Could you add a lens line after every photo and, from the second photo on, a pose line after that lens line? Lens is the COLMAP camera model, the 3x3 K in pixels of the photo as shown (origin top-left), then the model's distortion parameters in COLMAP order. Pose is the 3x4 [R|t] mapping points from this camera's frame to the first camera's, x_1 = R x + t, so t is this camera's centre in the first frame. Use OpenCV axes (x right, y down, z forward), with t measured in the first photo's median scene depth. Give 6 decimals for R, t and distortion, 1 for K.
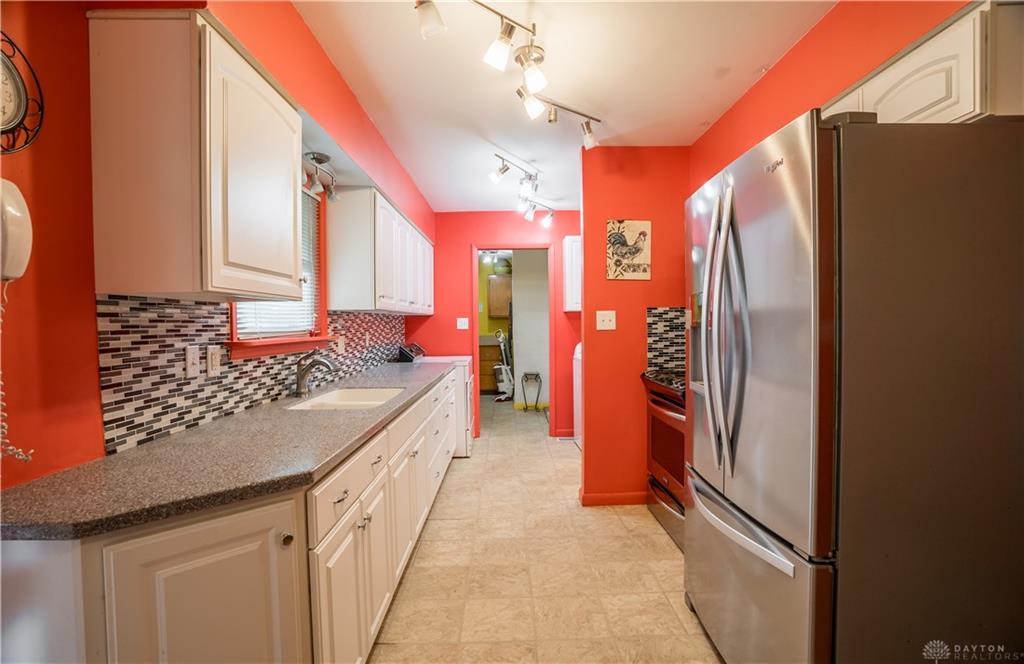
lens RADIAL K [[478.2, 0, 511.7], [0, 478.2, 332.5], [0, 0, 1]] dist [-0.024845, -0.000212]
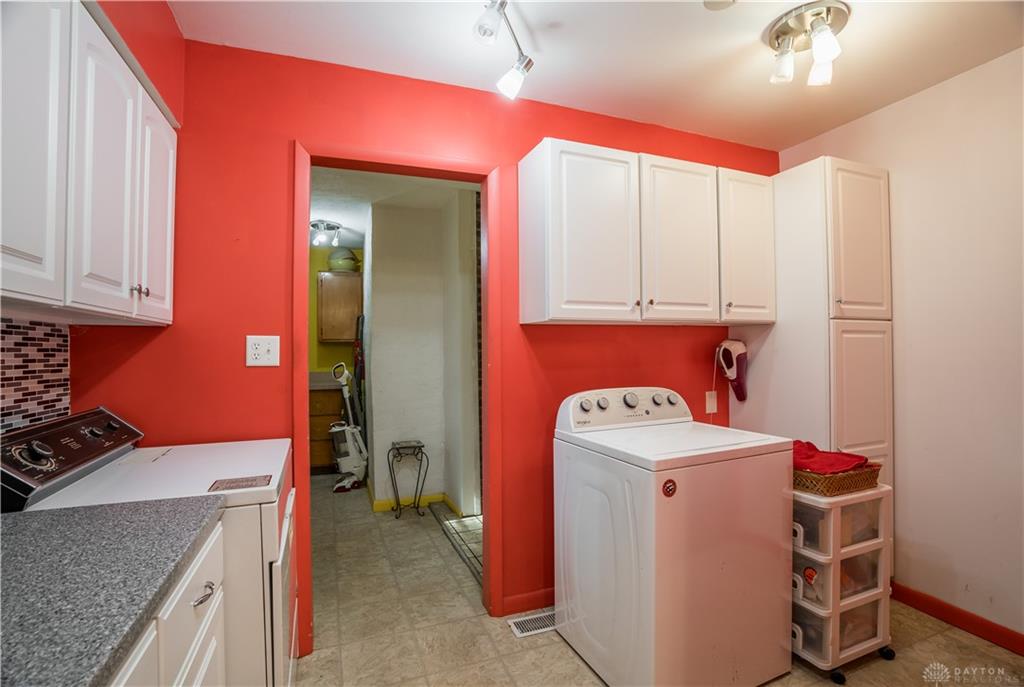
lens RADIAL K [[469.8, 0, 513.2], [0, 469.8, 348.4], [0, 0, 1]] dist [-0.047360, 0.001187]
pose [[0.932525, 0.007635, 0.361025, -0.039196], [0.002895, 0.999586, -0.028619, -0.007427], [-0.361094, 0.027733, 0.932117, 0.453459]]
